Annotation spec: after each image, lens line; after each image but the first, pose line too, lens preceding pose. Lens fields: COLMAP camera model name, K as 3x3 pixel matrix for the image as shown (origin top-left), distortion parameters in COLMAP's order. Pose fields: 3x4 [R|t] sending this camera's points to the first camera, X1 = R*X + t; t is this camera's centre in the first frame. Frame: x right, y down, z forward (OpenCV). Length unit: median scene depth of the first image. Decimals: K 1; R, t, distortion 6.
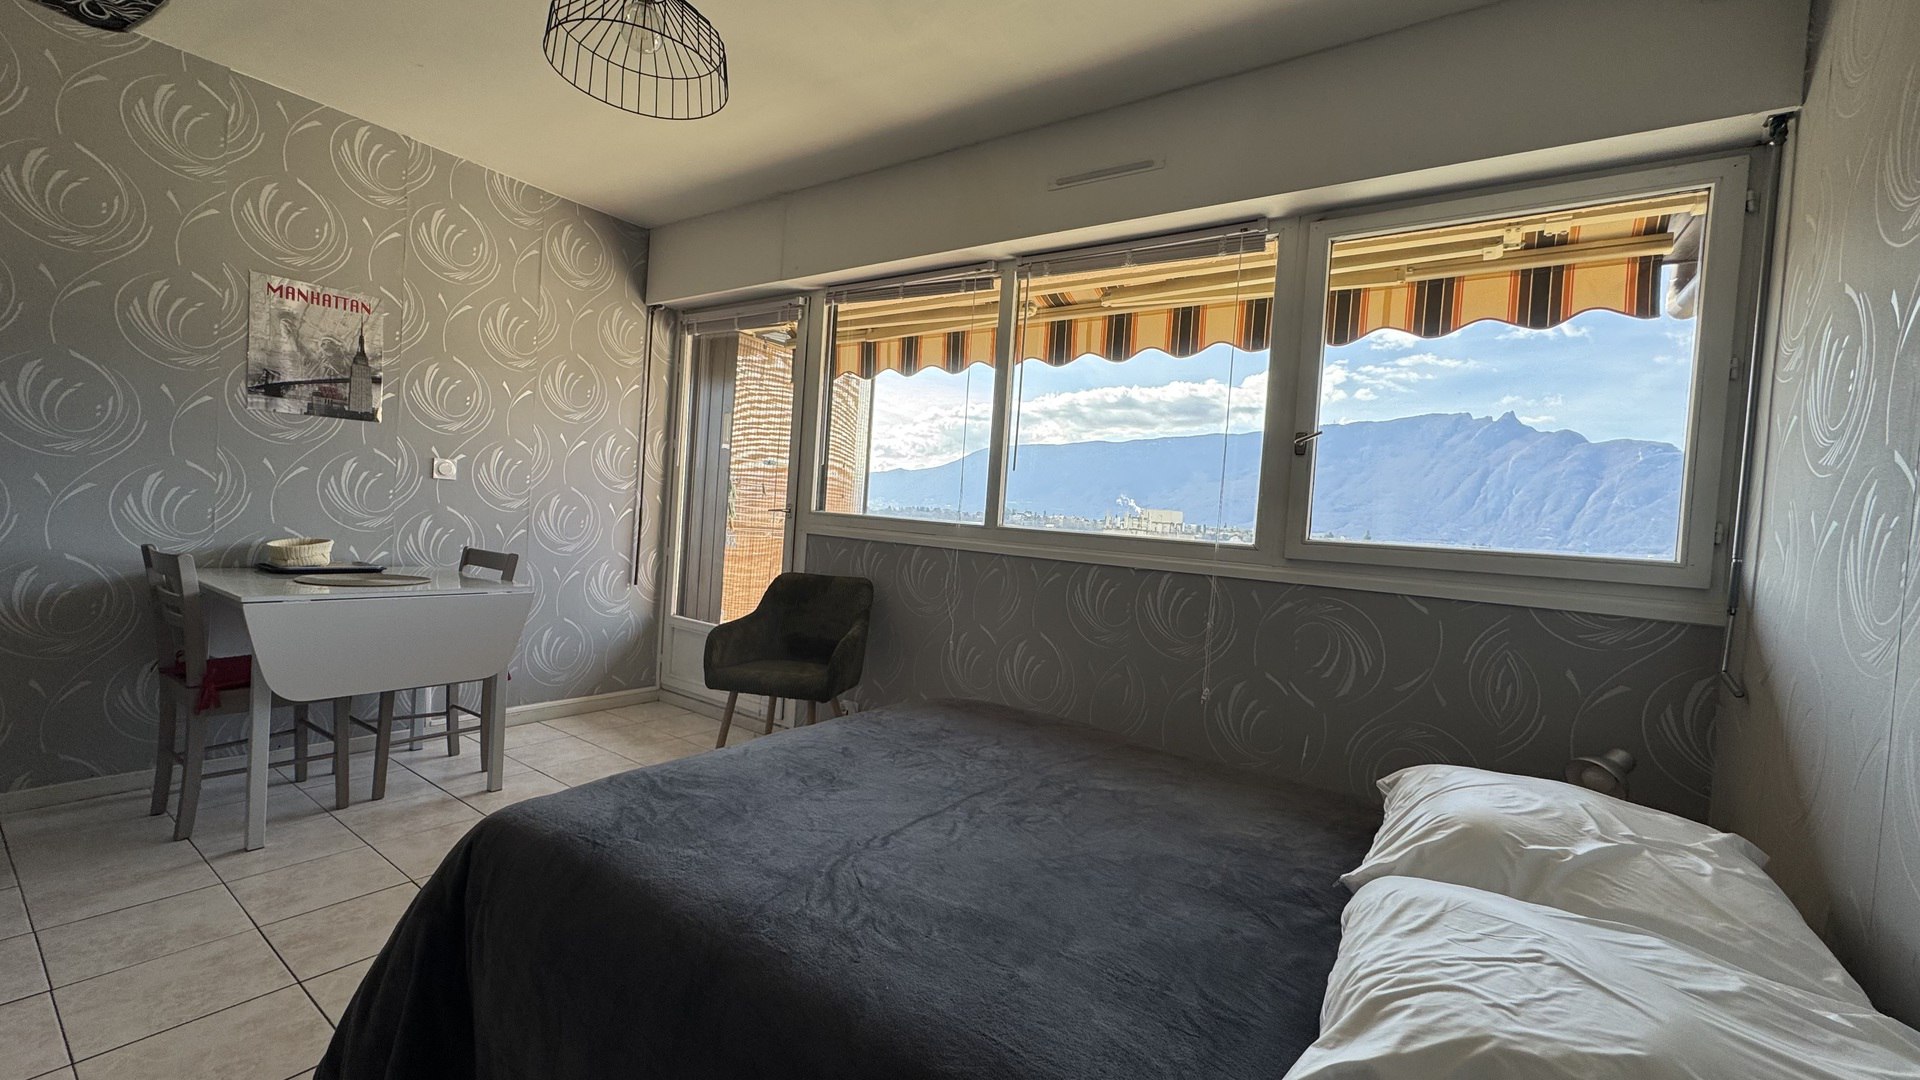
lens RADIAL K [[761.5, 0, 960.0], [0, 761.5, 540.0], [0, 0, 1]] dist [-0.002294, -0.000176]
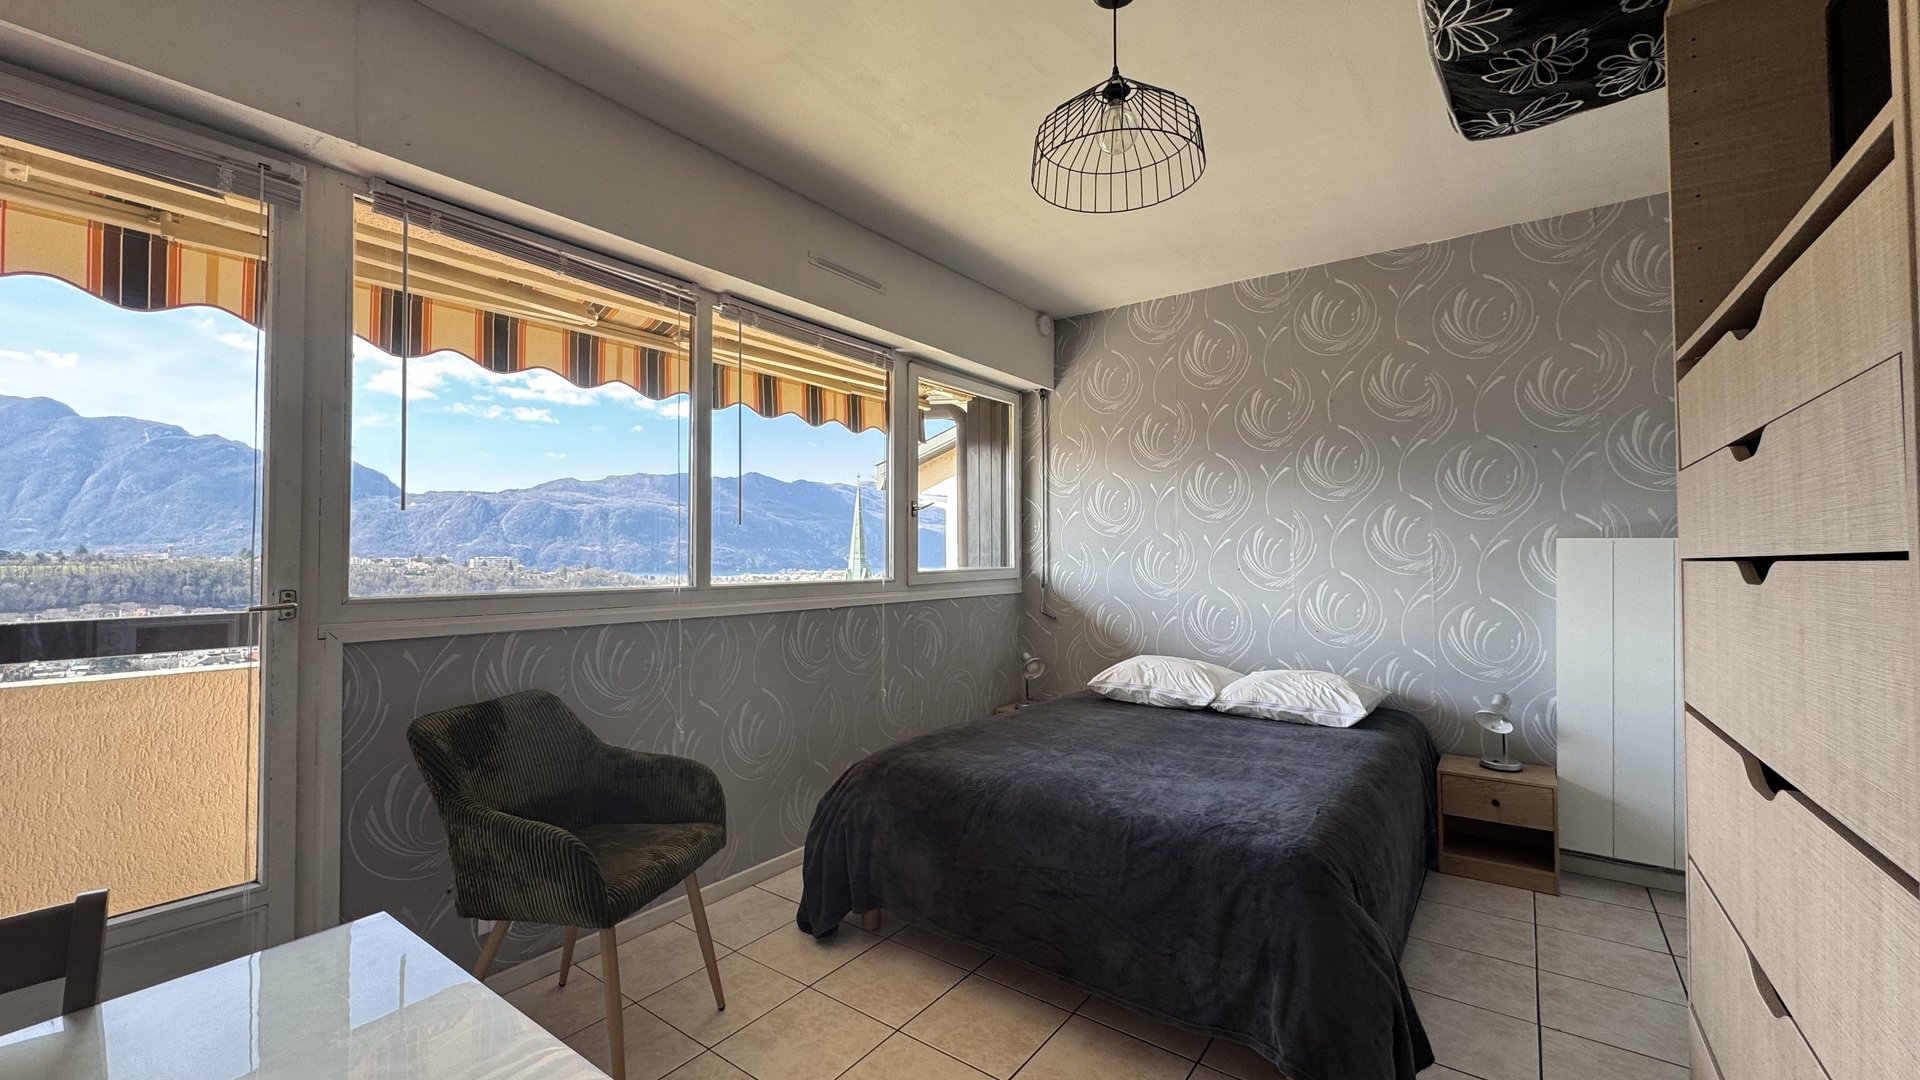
lens RADIAL K [[761.5, 0, 960.0], [0, 761.5, 540.0], [0, 0, 1]] dist [-0.002294, -0.000176]
pose [[0.022869, -0.051058, 0.998434, -0.864395], [0.033032, 0.998188, 0.050289, -0.111686], [-0.999193, 0.031831, 0.024514, 0.709493]]
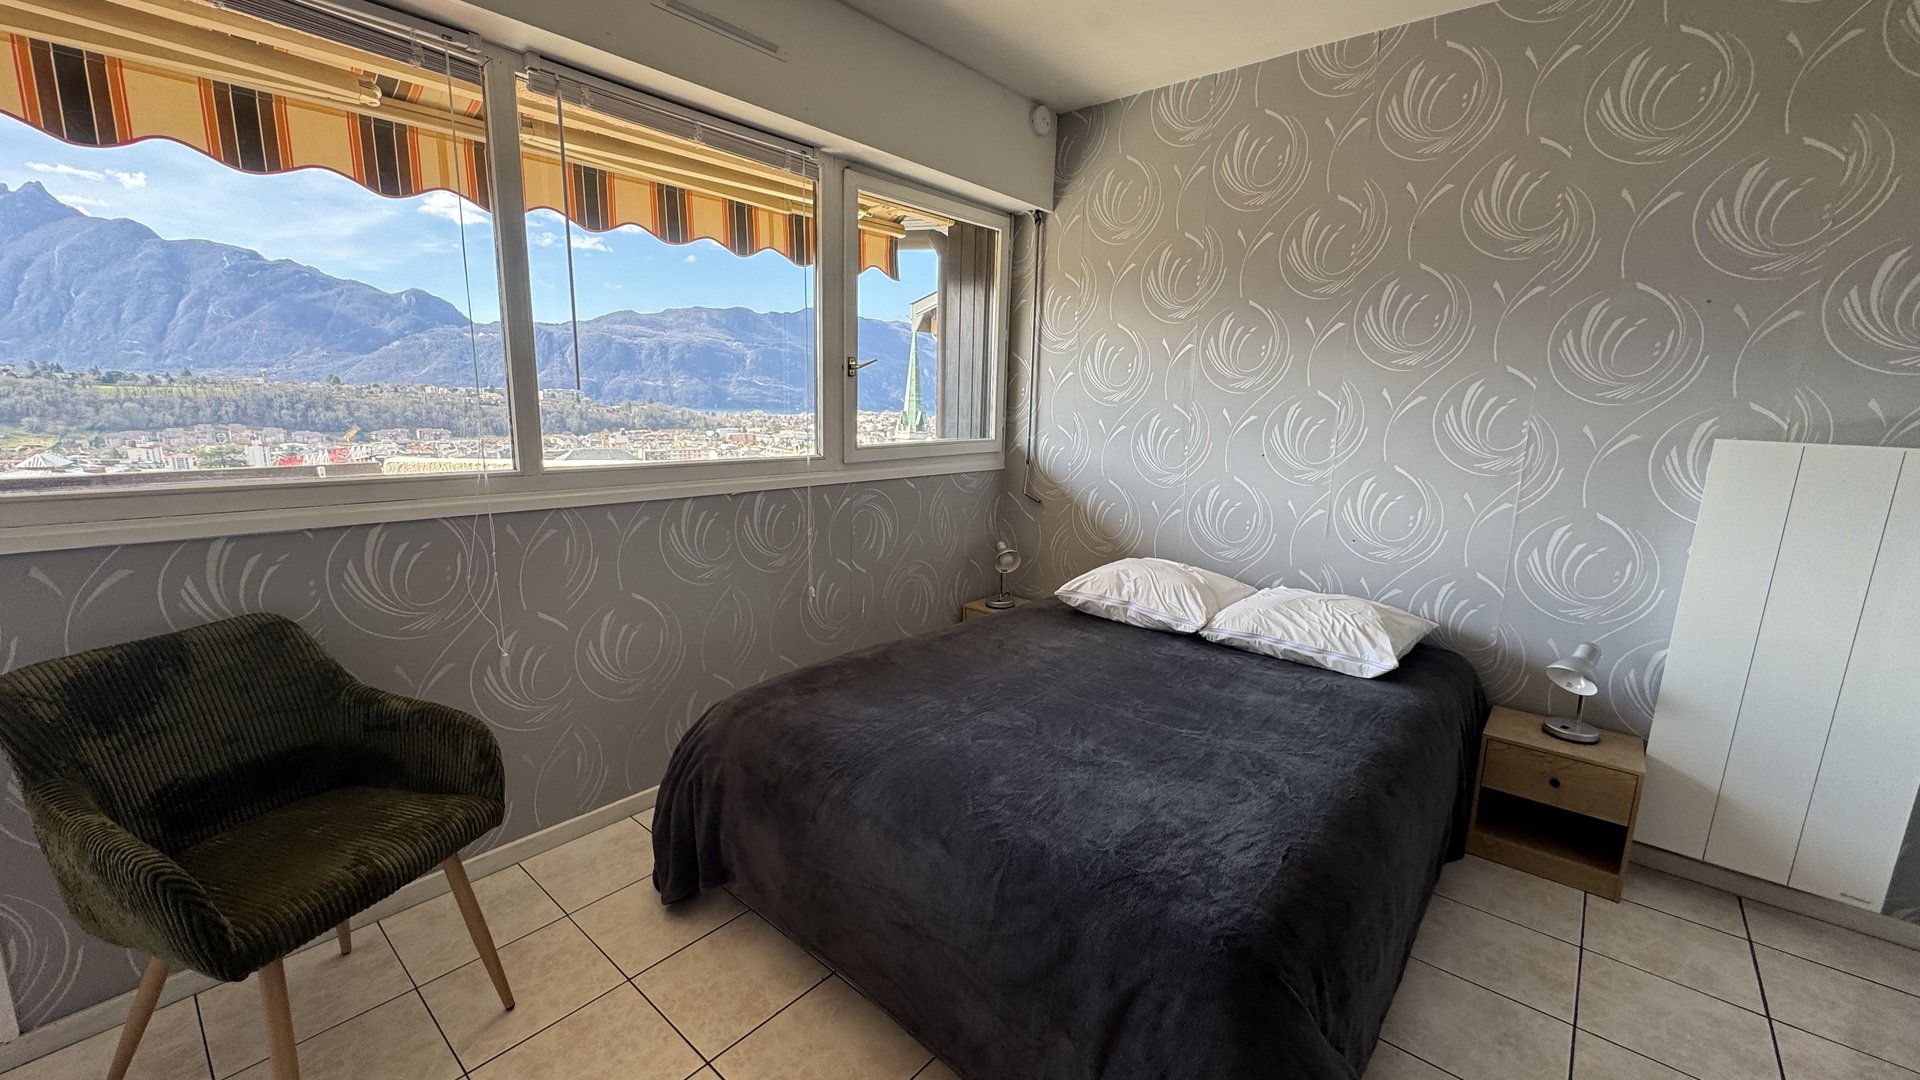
lens RADIAL K [[761.5, 0, 960.0], [0, 761.5, 540.0], [0, 0, 1]] dist [-0.002294, -0.000176]
pose [[0.100043, -0.249068, 0.963305, -0.618817], [0.011776, 0.968391, 0.249160, -0.129399], [-0.994913, -0.013583, 0.099814, 0.573020]]
